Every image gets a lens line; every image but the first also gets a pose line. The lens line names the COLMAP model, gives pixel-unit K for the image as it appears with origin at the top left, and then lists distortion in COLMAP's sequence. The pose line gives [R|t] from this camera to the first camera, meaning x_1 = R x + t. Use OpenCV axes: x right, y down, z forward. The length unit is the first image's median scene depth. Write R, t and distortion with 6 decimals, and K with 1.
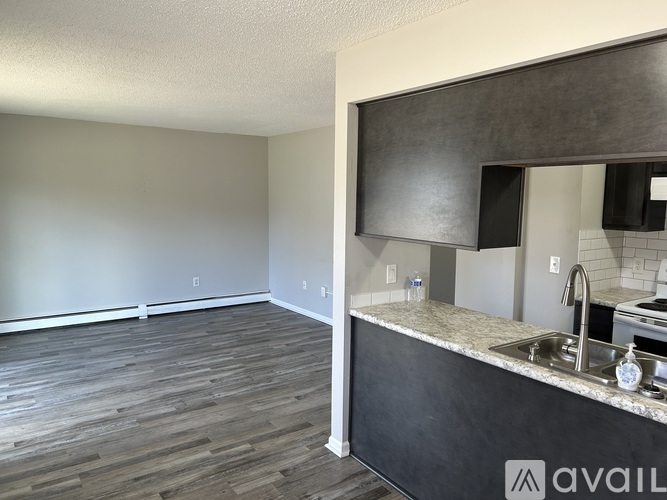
lens RADIAL K [[502.8, 0, 332.8], [0, 502.8, 250.4], [0, 0, 1]] dist [0.004182, -0.000087]
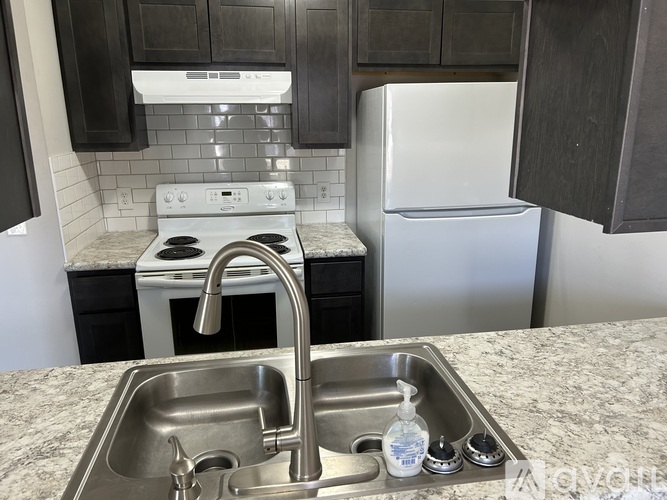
lens RADIAL K [[502.8, 0, 333.8], [0, 502.8, 250.6], [0, 0, 1]] dist [0.004182, -0.000087]
pose [[0.430090, -0.249360, 0.867665, 0.126805], [0.112343, 0.968409, 0.222627, -0.037574], [-0.895769, 0.001726, 0.444517, 0.601560]]
